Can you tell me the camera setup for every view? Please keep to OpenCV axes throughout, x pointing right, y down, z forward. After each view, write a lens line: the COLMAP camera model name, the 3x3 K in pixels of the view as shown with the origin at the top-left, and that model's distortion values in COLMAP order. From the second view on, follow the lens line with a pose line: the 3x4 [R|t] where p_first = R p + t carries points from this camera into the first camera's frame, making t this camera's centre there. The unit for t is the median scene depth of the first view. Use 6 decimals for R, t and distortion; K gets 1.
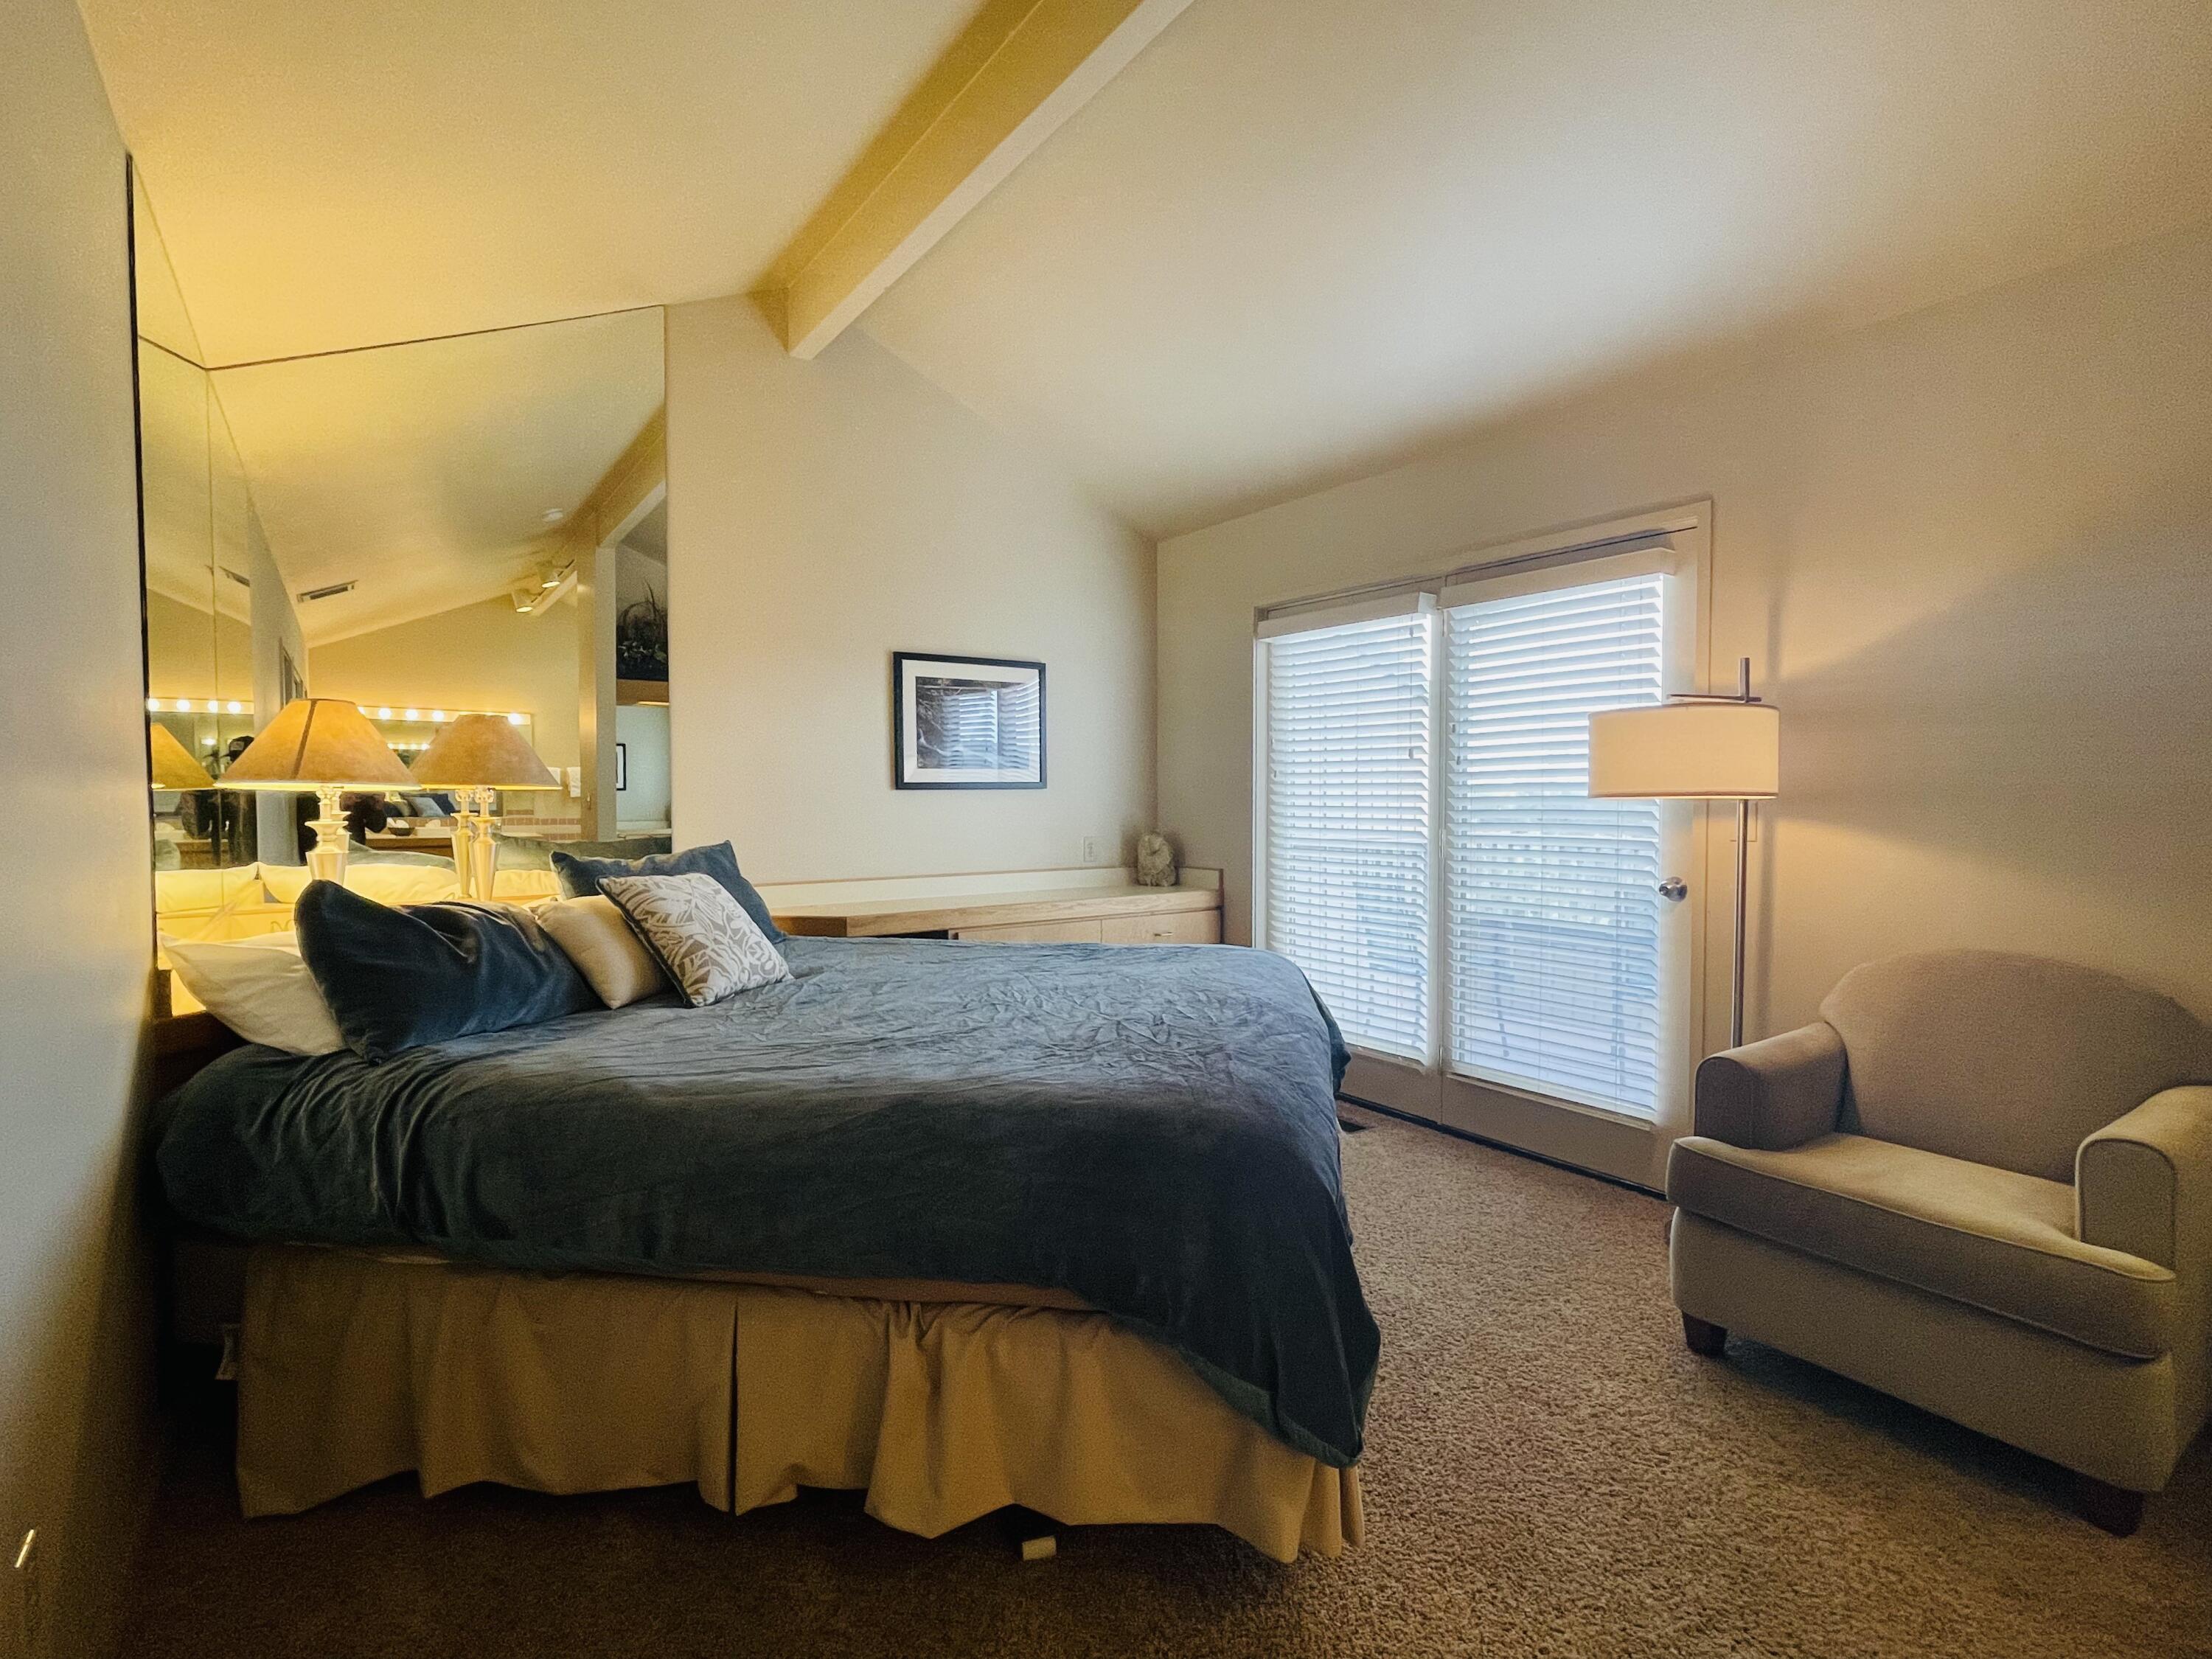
lens RADIAL K [[1029.1, 0, 1112.7], [0, 1029.1, 815.2], [0, 0, 1]] dist [-0.000809, -0.003108]
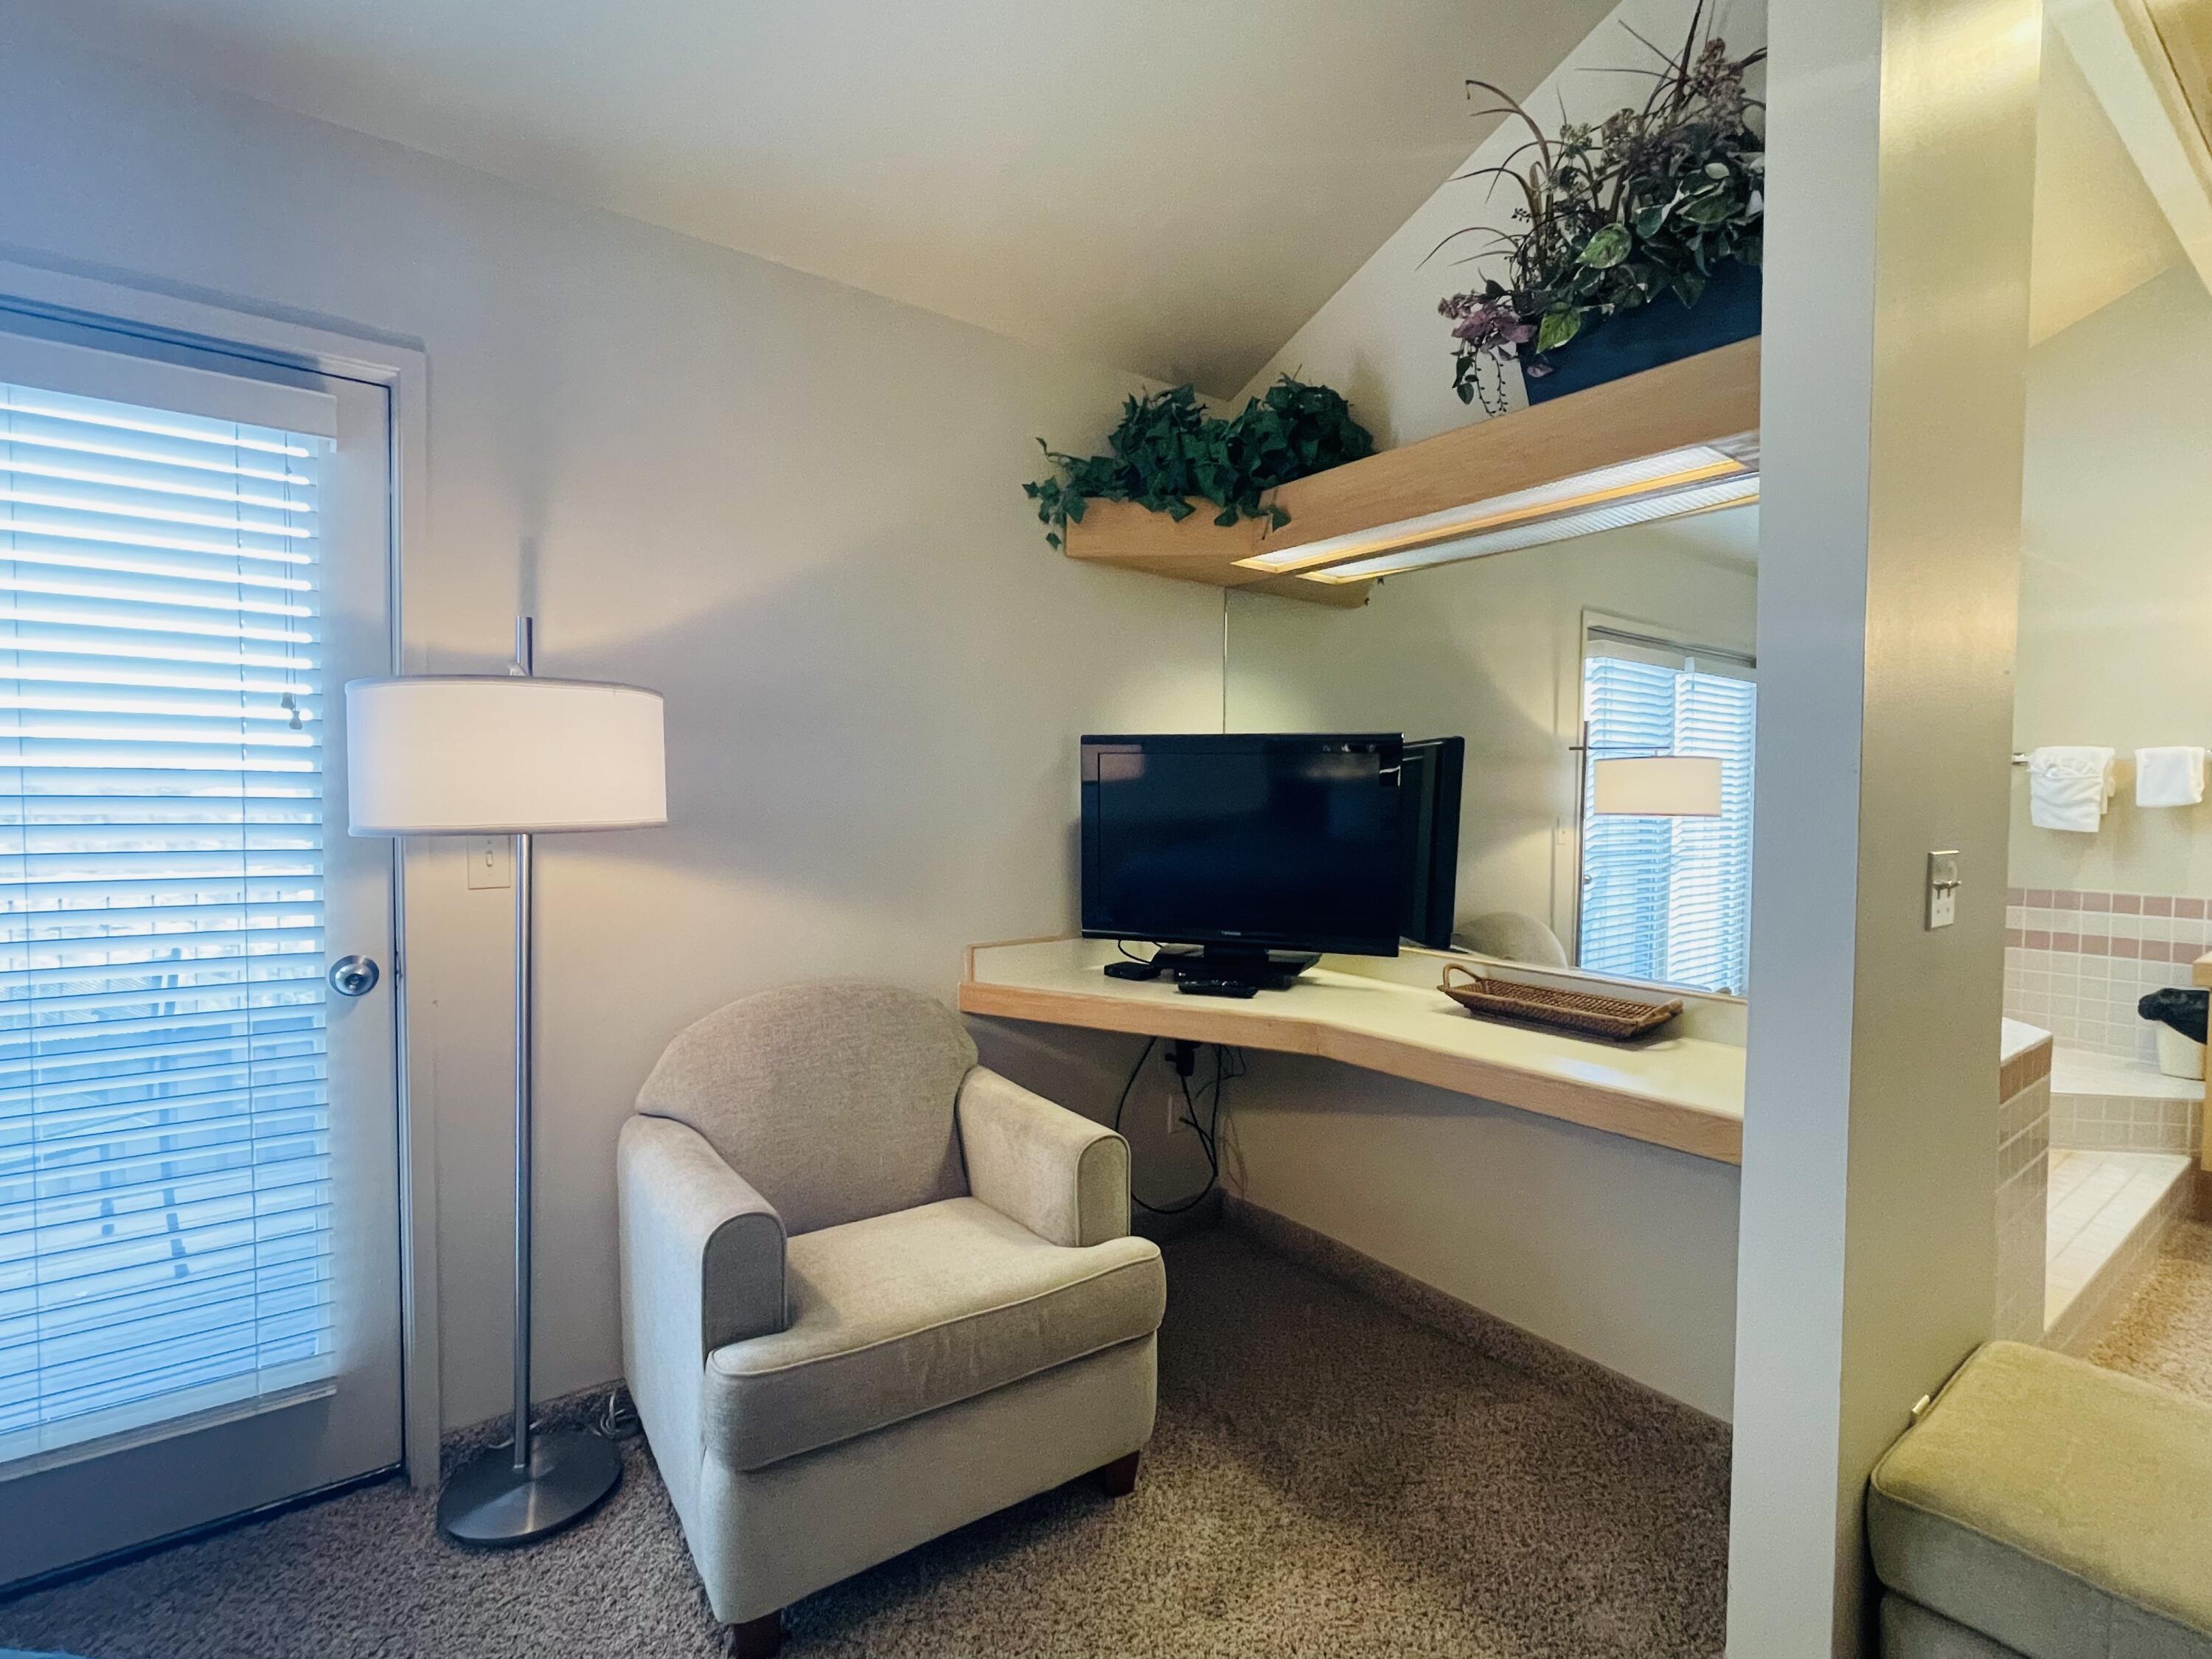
lens RADIAL K [[1029.1, 0, 1103.7], [0, 1029.1, 824.9], [0, 0, 1]] dist [-0.000809, -0.003108]
pose [[-0.025059, -0.033858, 0.999112, -0.063312], [0.010043, 0.999367, 0.034118, -0.033657], [-0.999636, 0.010889, -0.024703, 0.579386]]
